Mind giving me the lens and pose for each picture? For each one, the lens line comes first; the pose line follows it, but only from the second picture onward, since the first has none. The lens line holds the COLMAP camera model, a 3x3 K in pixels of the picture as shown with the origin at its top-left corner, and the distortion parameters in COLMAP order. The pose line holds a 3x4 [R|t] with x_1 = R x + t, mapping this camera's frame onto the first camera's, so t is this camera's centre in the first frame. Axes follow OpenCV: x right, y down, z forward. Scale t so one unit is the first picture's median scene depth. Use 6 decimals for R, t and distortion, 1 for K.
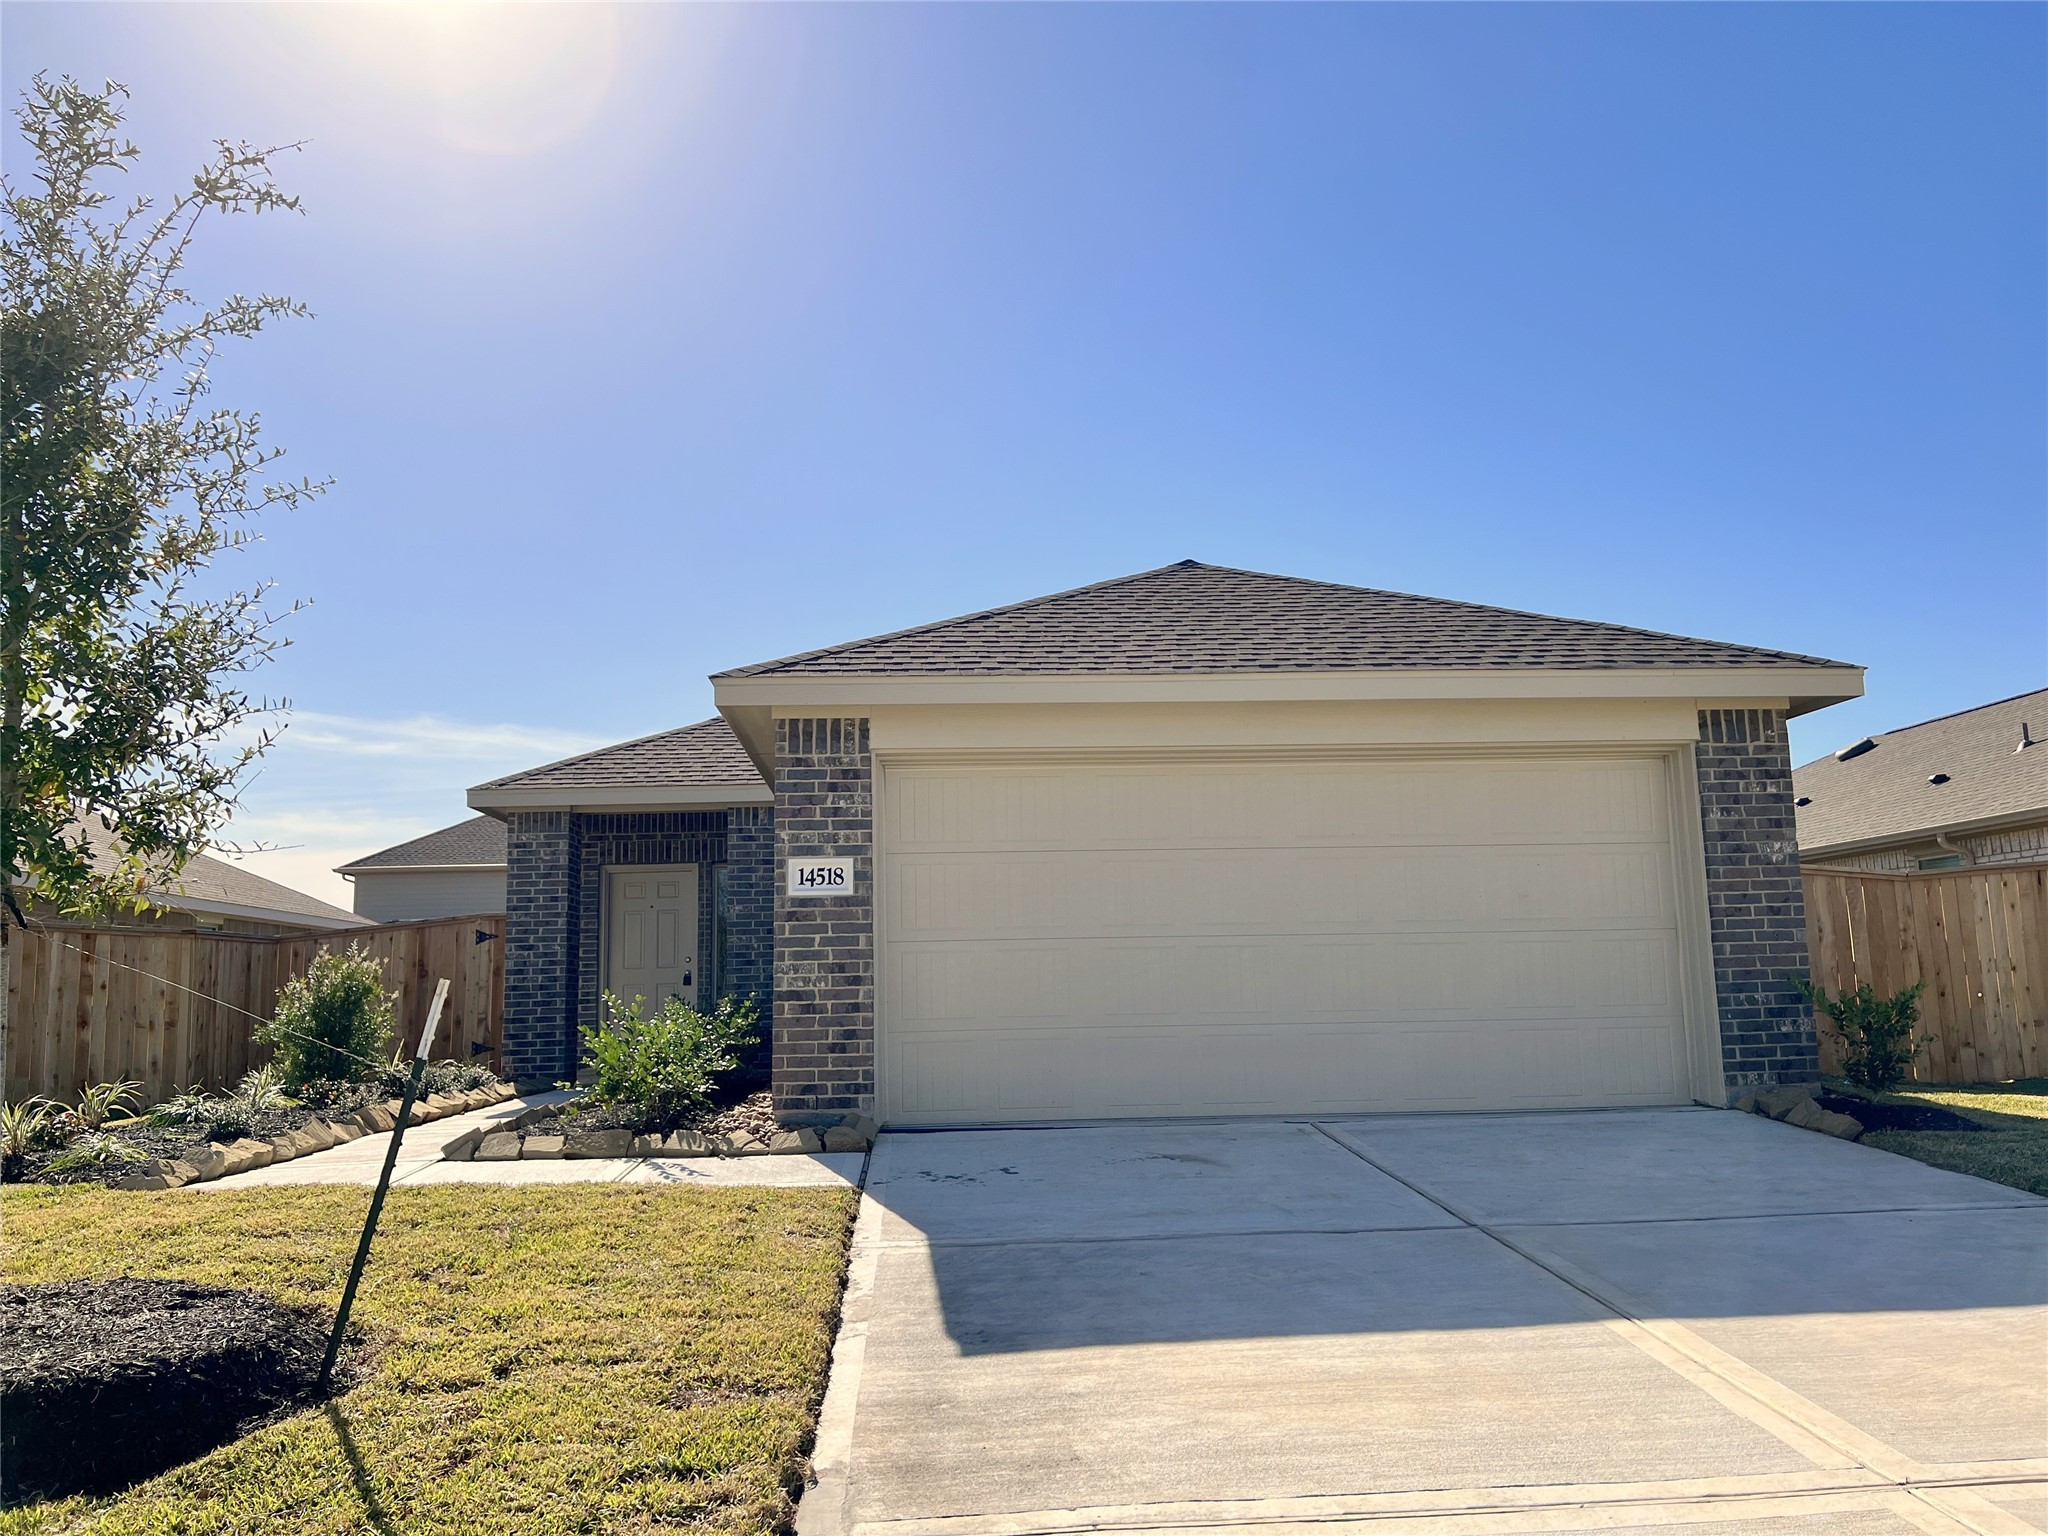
lens RADIAL K [[1531.5, 0, 1025.3], [0, 1531.5, 766.9], [0, 0, 1]] dist [-0.000880, -0.001337]
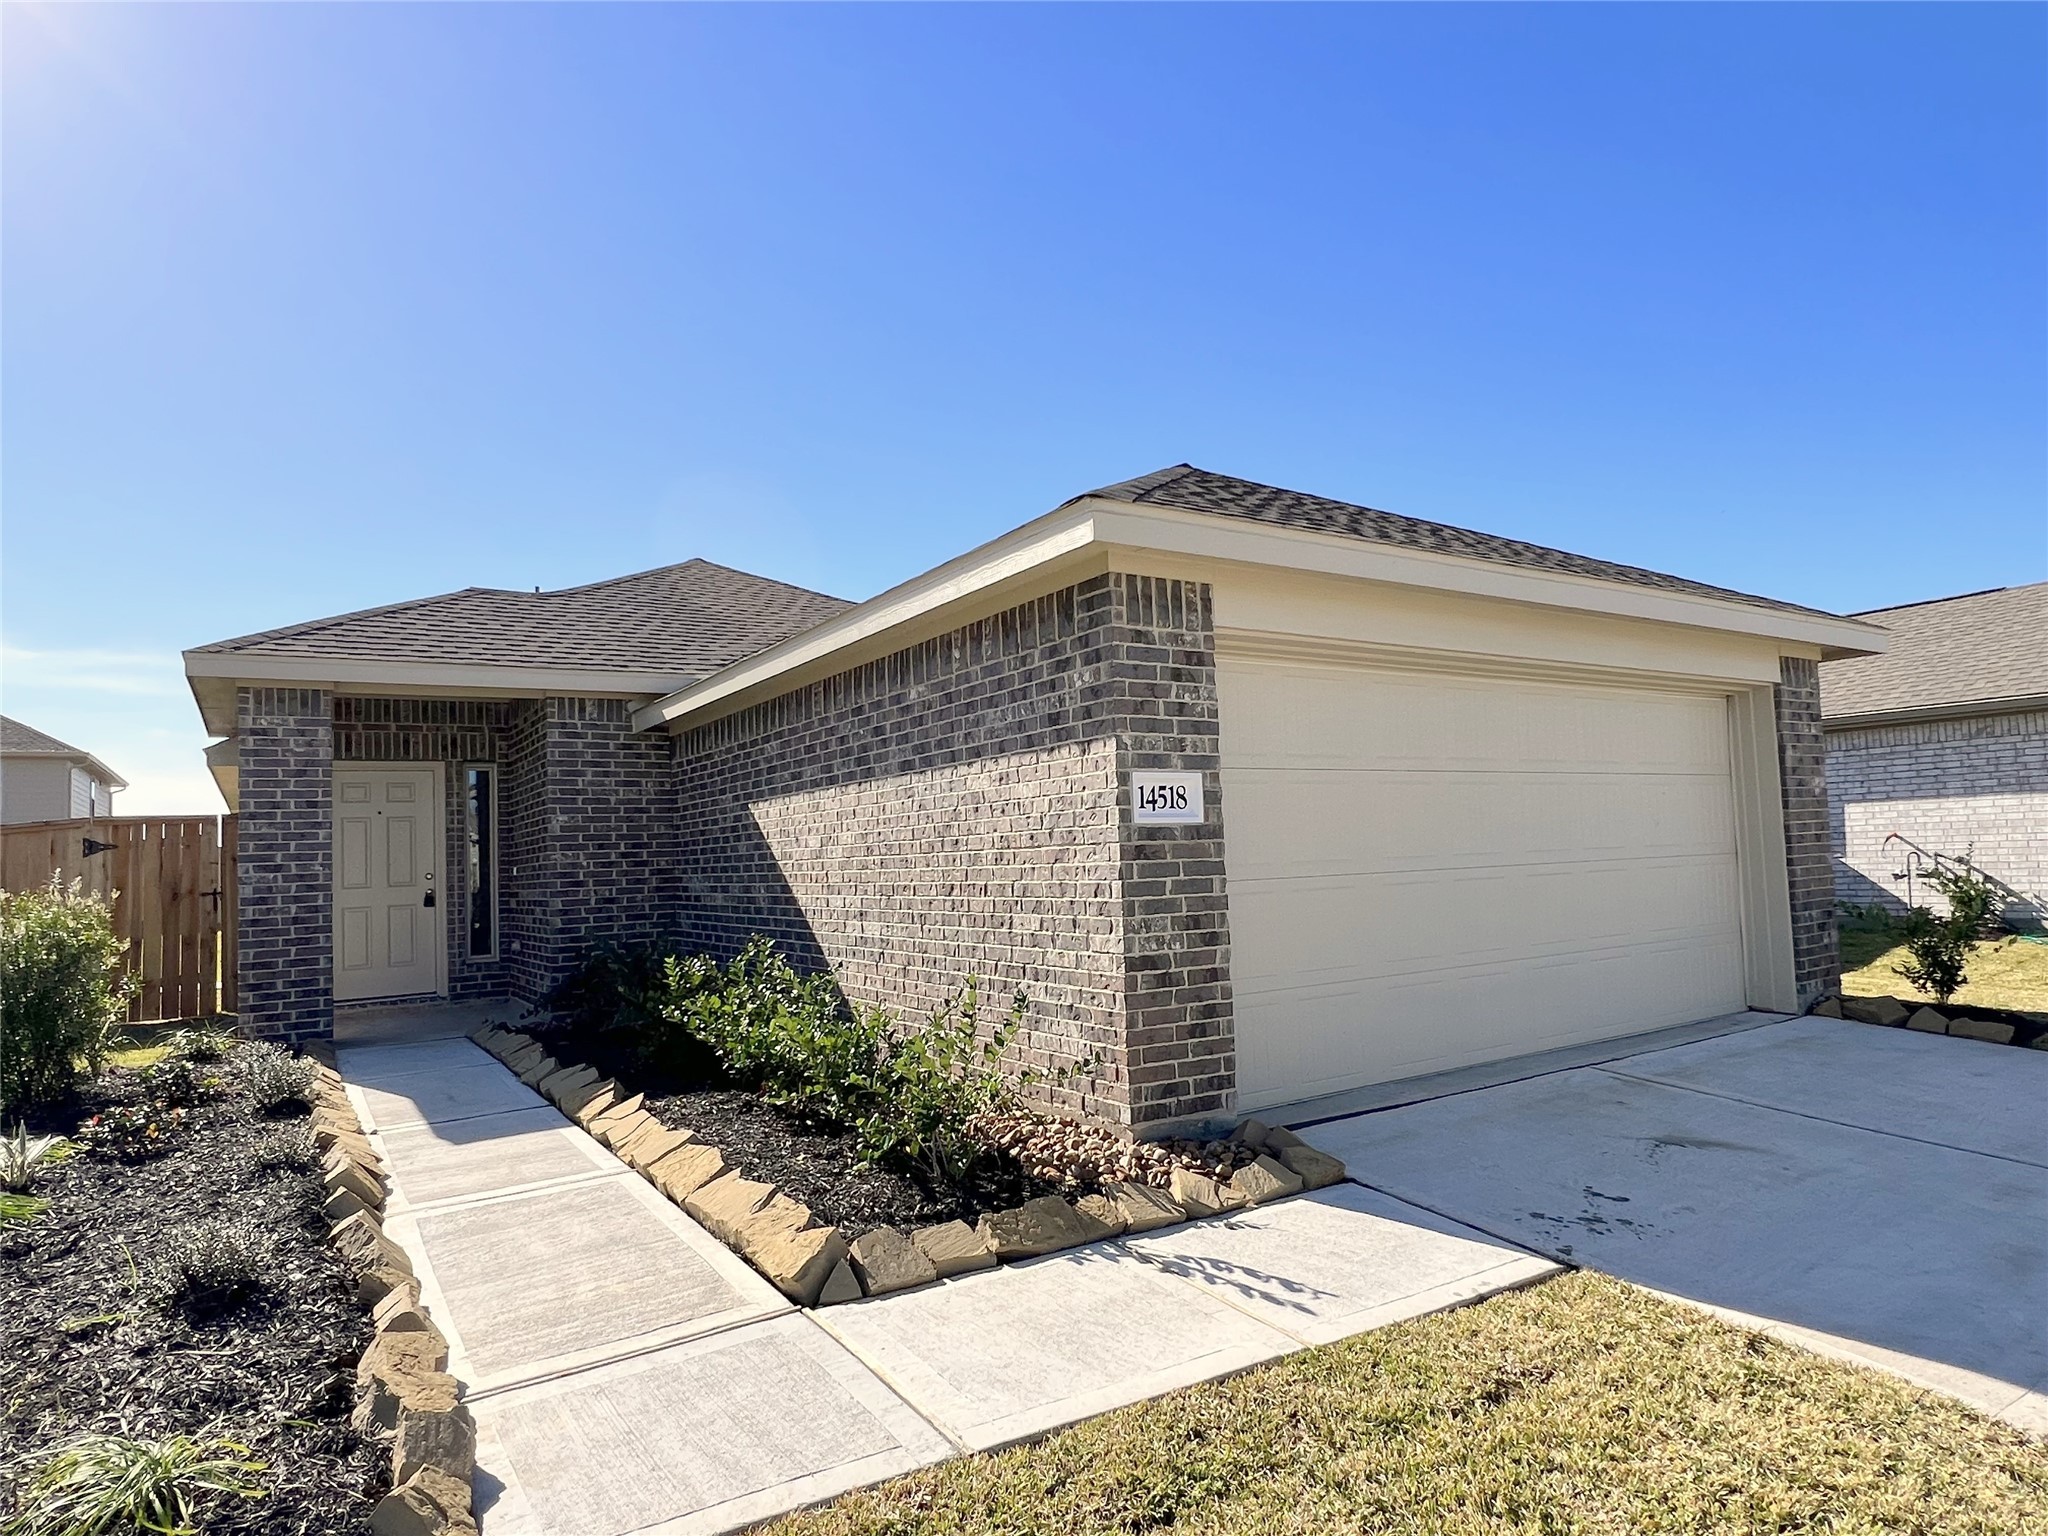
lens RADIAL K [[1212.5, 0, 1022.8], [0, 1212.5, 810.5], [0, 0, 1]] dist [-0.003009, -0.000296]
pose [[0.888419, 0.013821, 0.458826, -0.449375], [-0.056953, 0.995142, 0.080300, 0.035053], [-0.455487, -0.097472, 0.884890, 0.514608]]
